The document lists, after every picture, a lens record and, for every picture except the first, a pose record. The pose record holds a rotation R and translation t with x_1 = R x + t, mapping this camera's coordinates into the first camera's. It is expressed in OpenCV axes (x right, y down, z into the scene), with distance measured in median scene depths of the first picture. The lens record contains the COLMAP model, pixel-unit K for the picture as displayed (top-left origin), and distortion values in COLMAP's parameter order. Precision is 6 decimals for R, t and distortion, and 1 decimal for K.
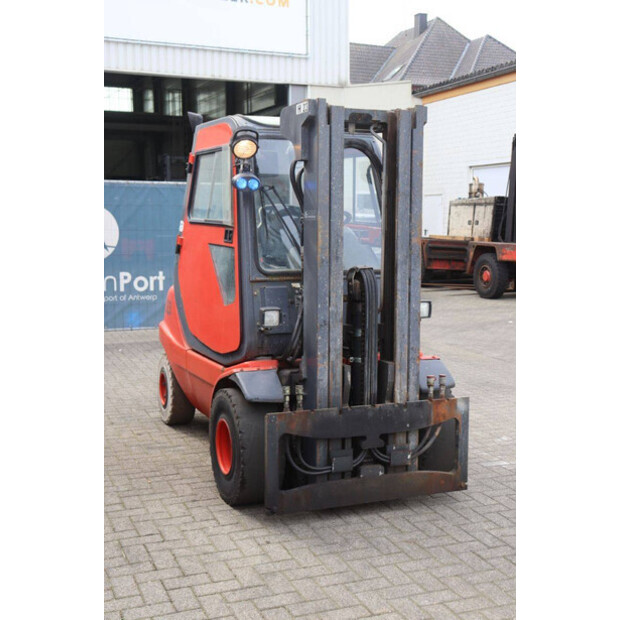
lens RADIAL K [[832.2, 0, 305.8], [0, 832.2, 310.2], [0, 0, 1]] dist [0.079253, 0.000000]
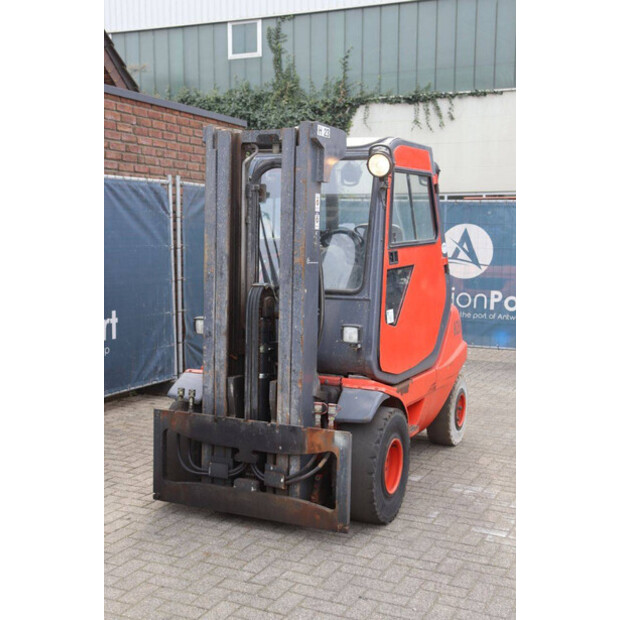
lens RADIAL K [[832.2, 0, 305.9], [0, 832.2, 313.0], [0, 0, 1]] dist [0.079253, 0.000000]
pose [[0.677517, 0.073719, -0.731803, 0.845826], [-0.088300, 0.995921, 0.018576, -0.040532], [0.730187, 0.052033, 0.681263, 0.345207]]
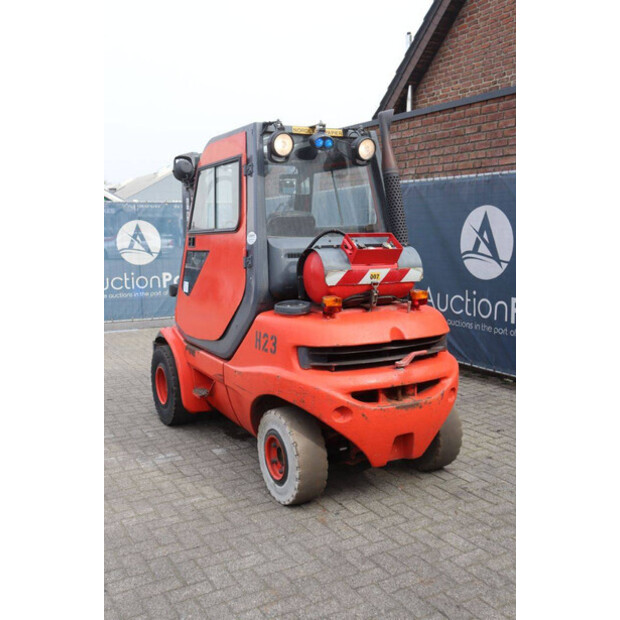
lens RADIAL K [[660.1, 0, 315.3], [0, 660.1, 310.0], [0, 0, 1]] dist [-0.017117, 0.000000]
pose [[-0.991289, 0.017074, -0.130595, 0.057047], [-0.014084, 0.972134, 0.234004, -0.250353], [0.130952, 0.233804, -0.963425, 2.272044]]
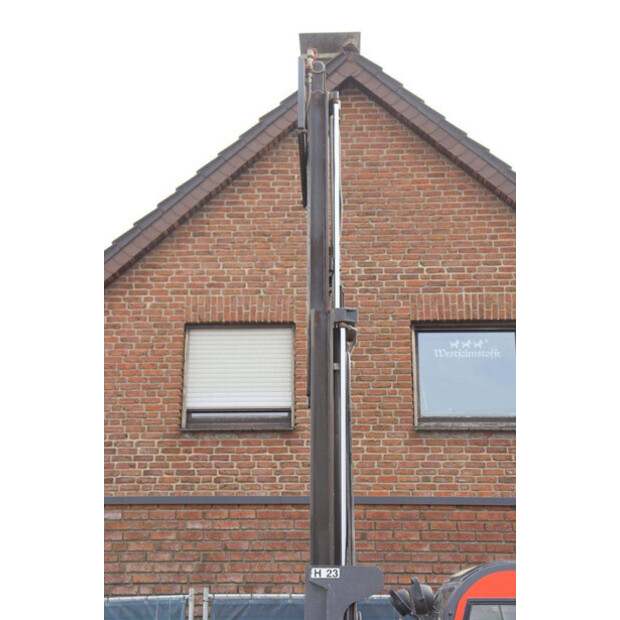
lens RADIAL K [[972.9, 0, 309.8], [0, 972.9, 308.1], [0, 0, 1]] dist [0.145324, 0.000000]
pose [[-0.404411, -0.274701, -0.872348, 1.282505], [-0.105007, 0.961465, -0.254084, -0.236849], [0.908529, -0.011151, -0.417673, 1.494589]]
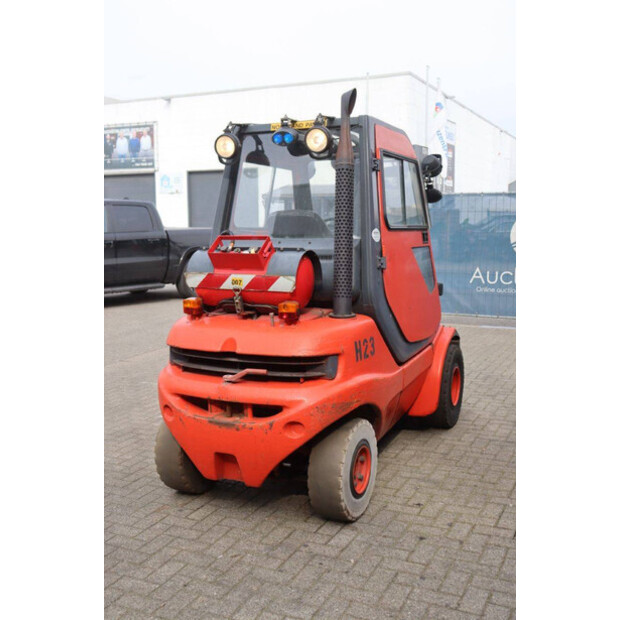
lens RADIAL K [[684.0, 0, 307.1], [0, 684.0, 314.3], [0, 0, 1]] dist [0.001362, 0.000000]
pose [[-0.675429, -0.100366, 0.730563, -0.772383], [0.089661, 0.972167, 0.216453, -0.228718], [-0.731954, 0.211702, -0.647631, 1.944054]]
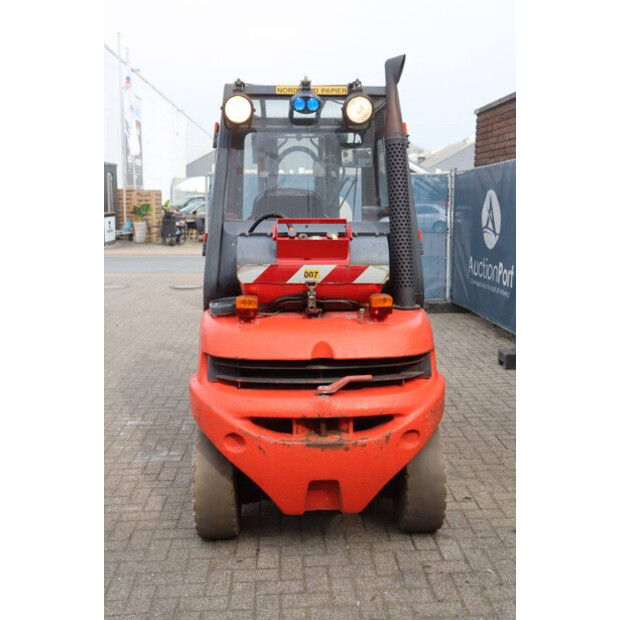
lens RADIAL K [[702.1, 0, 313.0], [0, 702.1, 309.7], [0, 0, 1]] dist [0.006447, 0.000000]
pose [[-0.944405, -0.057024, 0.323802, -0.351732], [0.030937, 0.965063, 0.260184, -0.244348], [-0.327326, 0.255737, -0.909646, 2.110019]]
